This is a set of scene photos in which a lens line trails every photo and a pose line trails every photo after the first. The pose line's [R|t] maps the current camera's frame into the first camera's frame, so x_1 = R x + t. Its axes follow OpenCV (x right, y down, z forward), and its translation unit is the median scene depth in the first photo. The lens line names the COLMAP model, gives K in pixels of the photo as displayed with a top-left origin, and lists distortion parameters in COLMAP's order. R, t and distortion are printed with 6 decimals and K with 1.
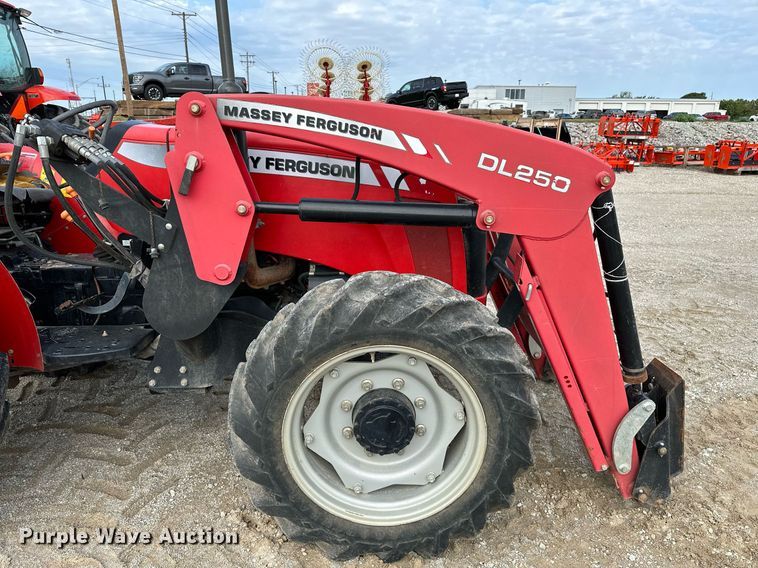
lens RADIAL K [[575.0, 0, 394.2], [0, 575.0, 283.0], [0, 0, 1]] dist [0.035106, -0.040121]
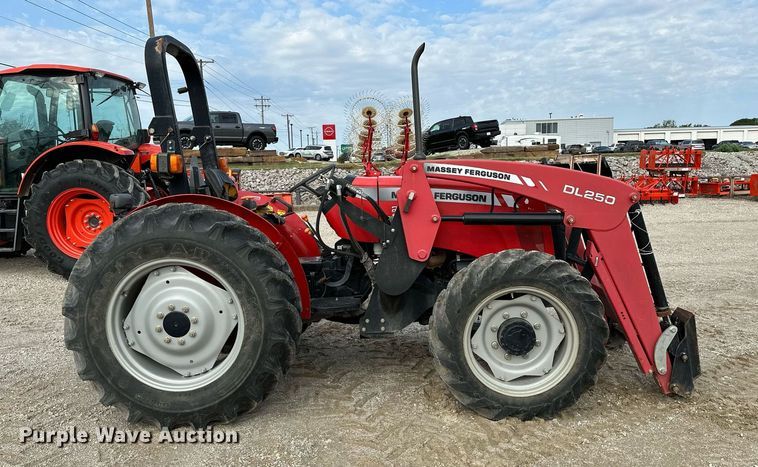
lens RADIAL K [[688.8, 0, 367.9], [0, 688.8, 238.6], [0, 0, 1]] dist [0.089909, -0.166449]
pose [[0.998345, -0.029574, -0.049312, -0.346619], [0.021349, 0.986939, -0.159672, 0.264921], [0.053390, 0.158355, 0.985938, -1.111015]]
